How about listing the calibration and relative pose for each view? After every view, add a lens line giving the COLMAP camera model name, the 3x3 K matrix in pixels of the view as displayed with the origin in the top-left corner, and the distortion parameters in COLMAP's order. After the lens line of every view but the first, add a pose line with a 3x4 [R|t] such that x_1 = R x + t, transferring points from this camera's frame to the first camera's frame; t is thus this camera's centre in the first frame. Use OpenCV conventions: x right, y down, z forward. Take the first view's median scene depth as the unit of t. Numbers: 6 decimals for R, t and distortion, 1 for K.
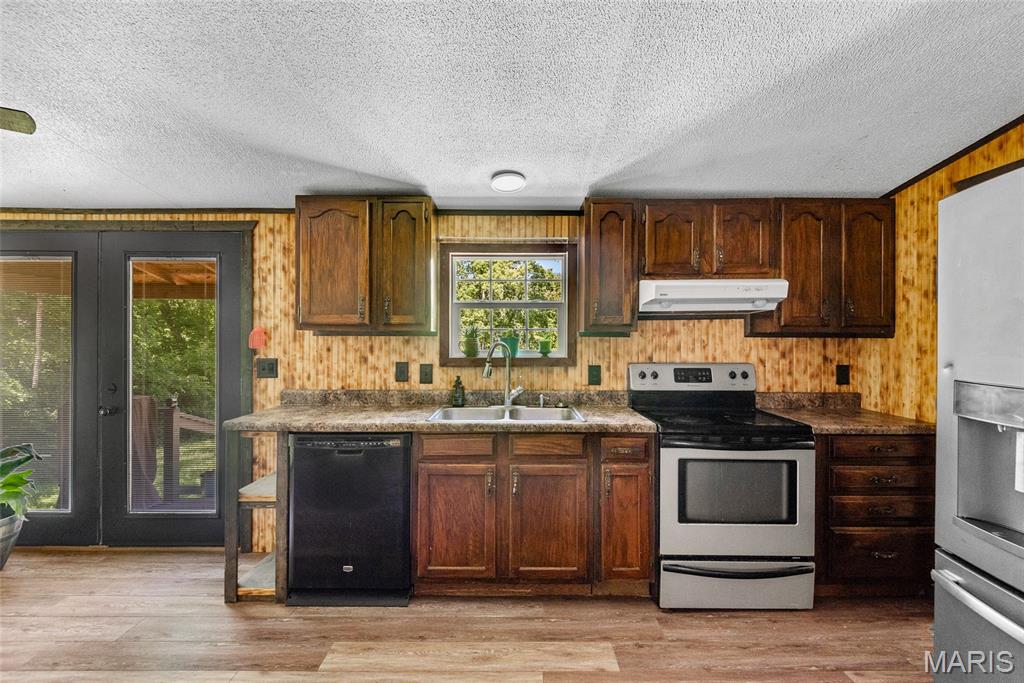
lens RADIAL K [[501.7, 0, 511.8], [0, 501.7, 344.7], [0, 0, 1]] dist [0.000005, 0.000000]
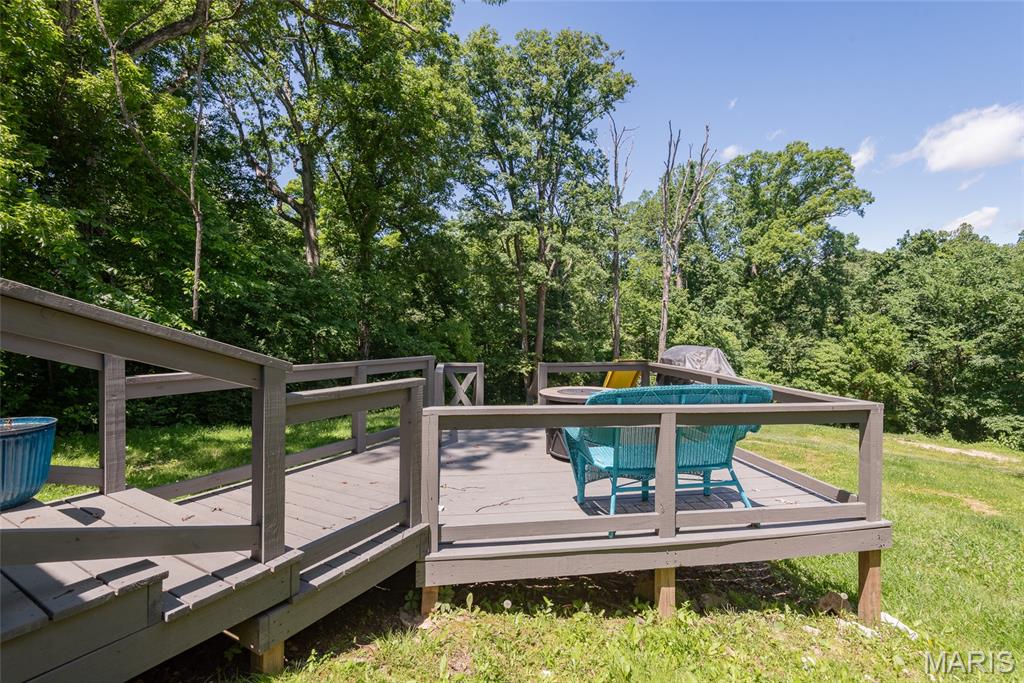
lens RADIAL K [[469.8, 0, 512.6], [0, 469.8, 337.5], [0, 0, 1]] dist [-0.000428, -0.000009]
pose [[0.858480, 0.004392, -0.512828, -0.001422], [0.001665, 0.999934, 0.011351, 0.001159], [0.512844, -0.010598, 0.858416, 0.141660]]
